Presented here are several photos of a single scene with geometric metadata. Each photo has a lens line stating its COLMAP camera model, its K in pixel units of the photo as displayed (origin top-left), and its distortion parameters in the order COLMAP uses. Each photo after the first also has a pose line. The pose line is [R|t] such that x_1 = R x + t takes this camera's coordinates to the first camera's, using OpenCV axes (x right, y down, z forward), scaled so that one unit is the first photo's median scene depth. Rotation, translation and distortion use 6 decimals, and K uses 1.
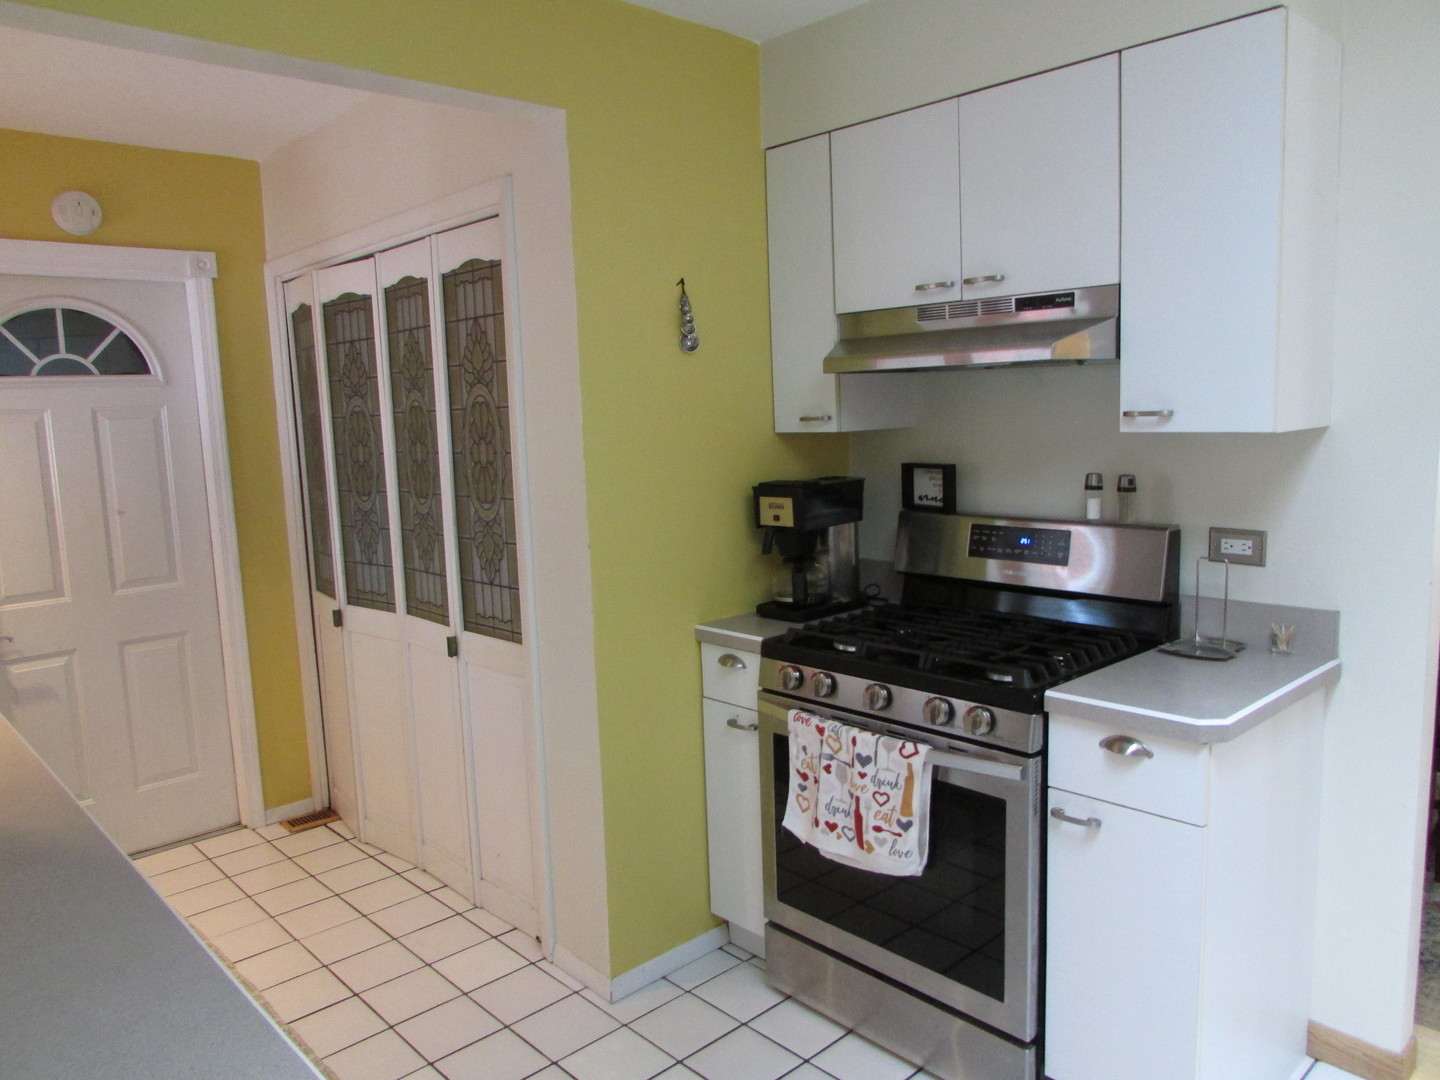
lens RADIAL K [[1028.5, 0, 717.3], [0, 1028.5, 538.3], [0, 0, 1]] dist [-0.019785, -0.005385]
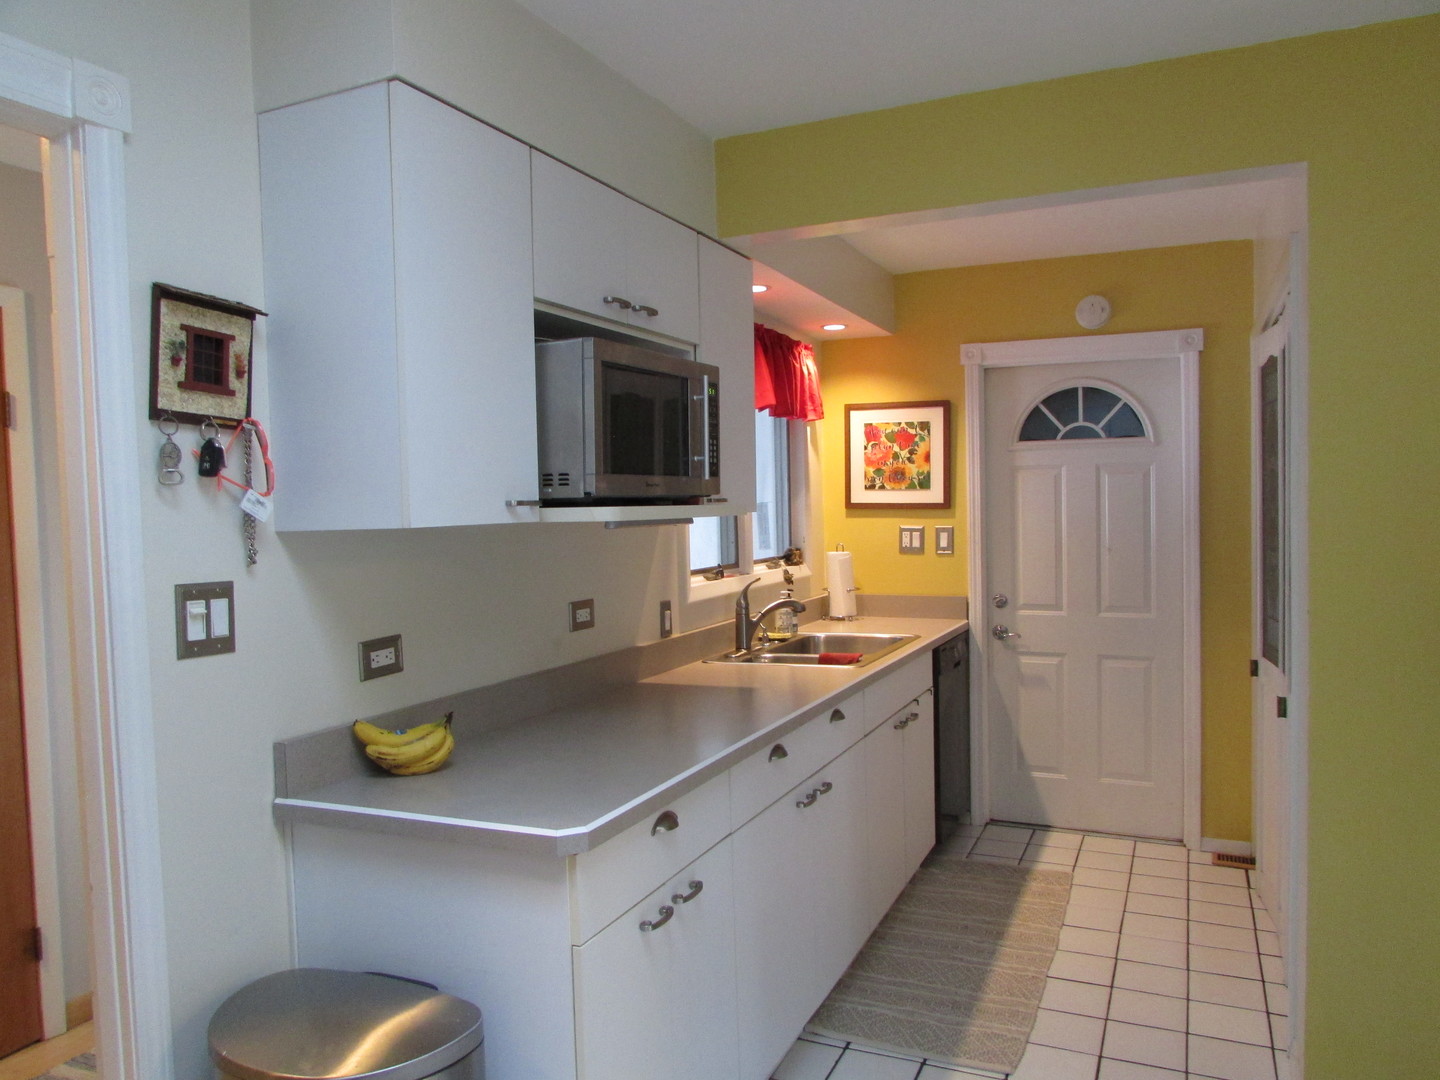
lens RADIAL K [[1028.5, 0, 722.8], [0, 1028.5, 543.8], [0, 0, 1]] dist [-0.019785, -0.005385]
pose [[0.377795, 0.070510, -0.923201, 0.382687], [-0.117877, 0.992645, 0.027576, -0.011747], [0.918355, 0.098406, 0.383328, 0.105738]]
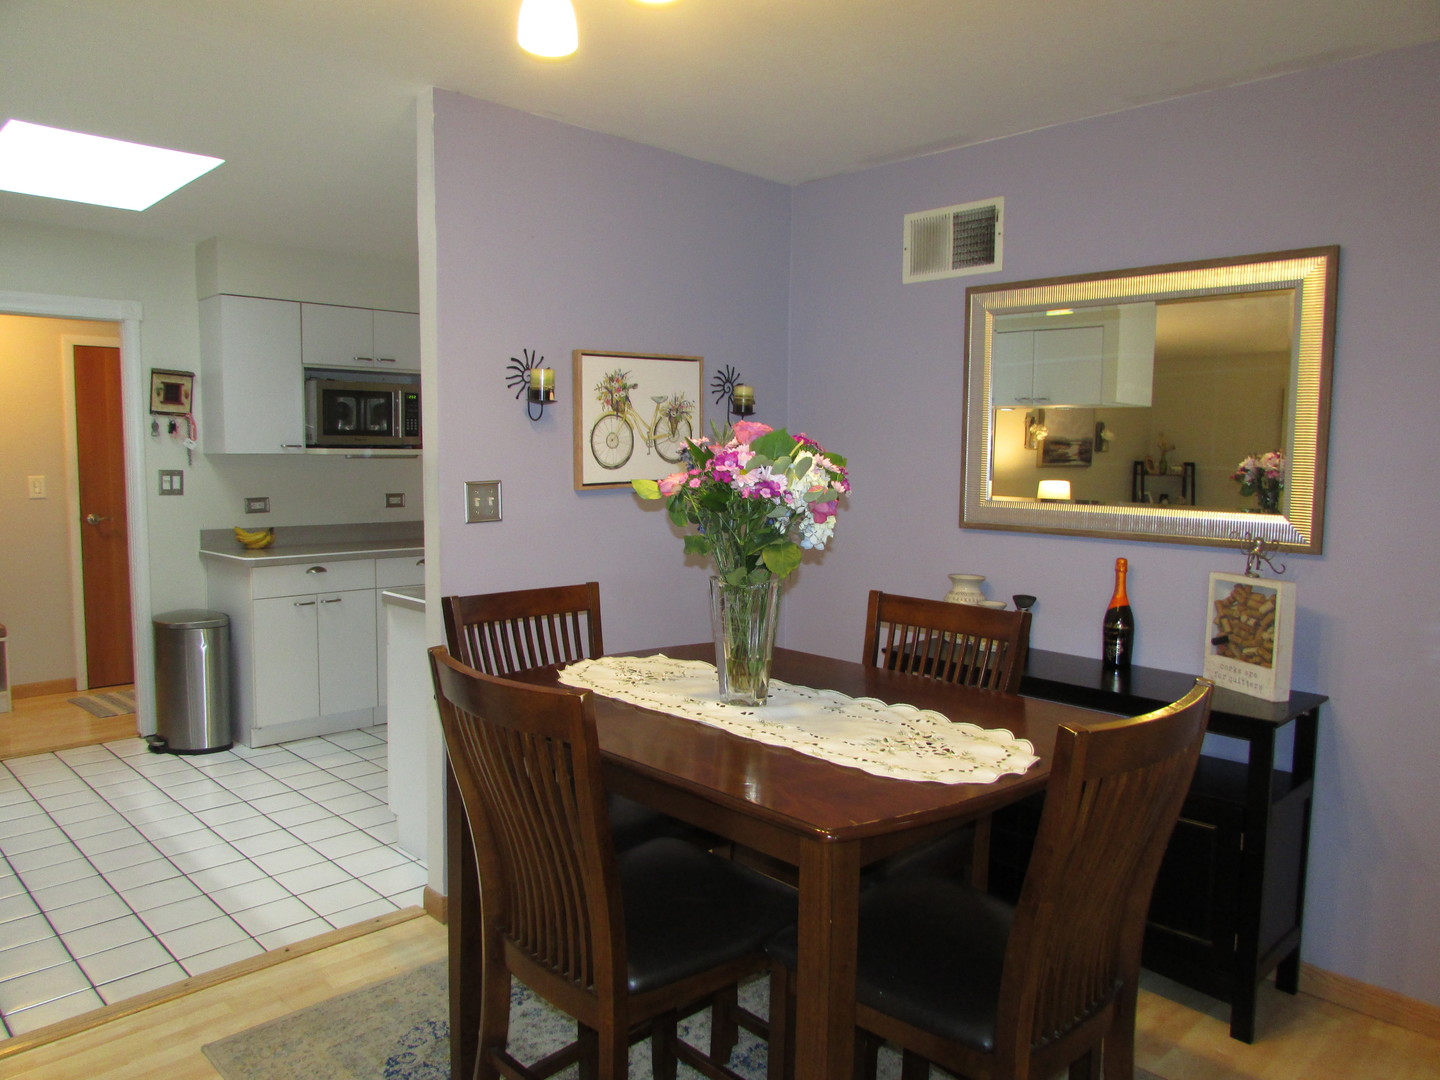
lens RADIAL K [[1028.5, 0, 716.0], [0, 1028.5, 536.6], [0, 0, 1]] dist [-0.019785, -0.005385]
pose [[0.009944, 0.120785, -0.992629, 1.307688], [-0.141488, 0.982861, 0.118179, -0.140063], [0.989890, 0.139270, 0.026864, 0.822934]]
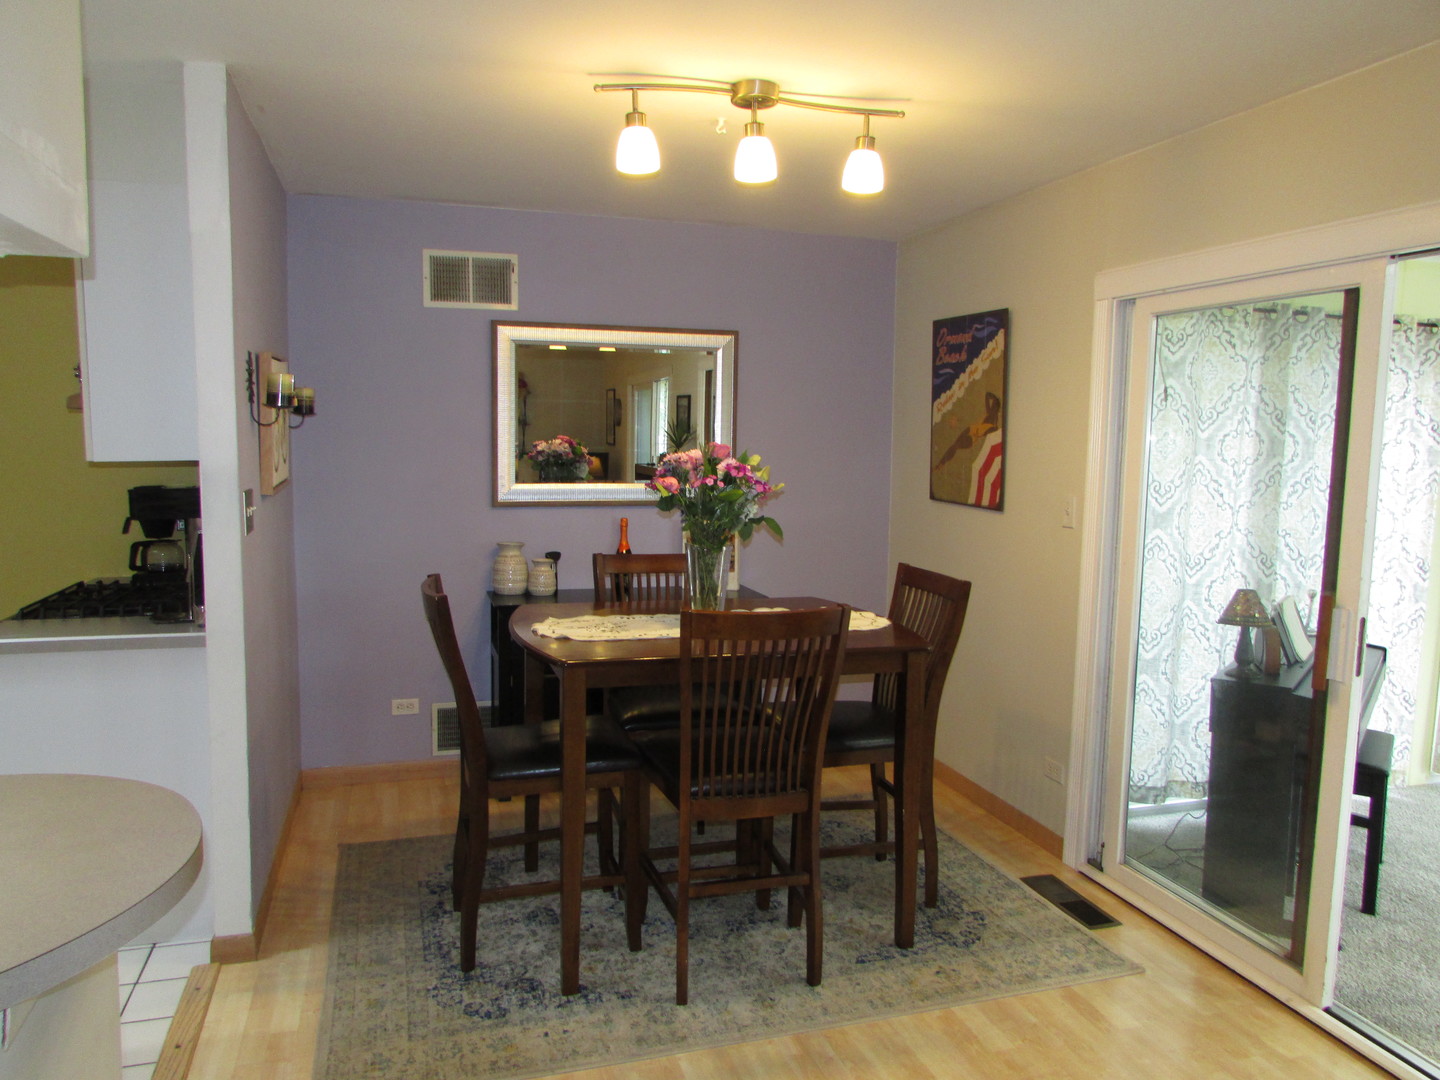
lens RADIAL K [[1028.5, 0, 721.1], [0, 1028.5, 532.6], [0, 0, 1]] dist [-0.019785, -0.005385]
pose [[0.879309, 0.094910, -0.466700, 1.166063], [-0.103705, 0.994584, 0.006873, -0.071181], [0.464824, 0.042356, 0.884389, 0.087955]]
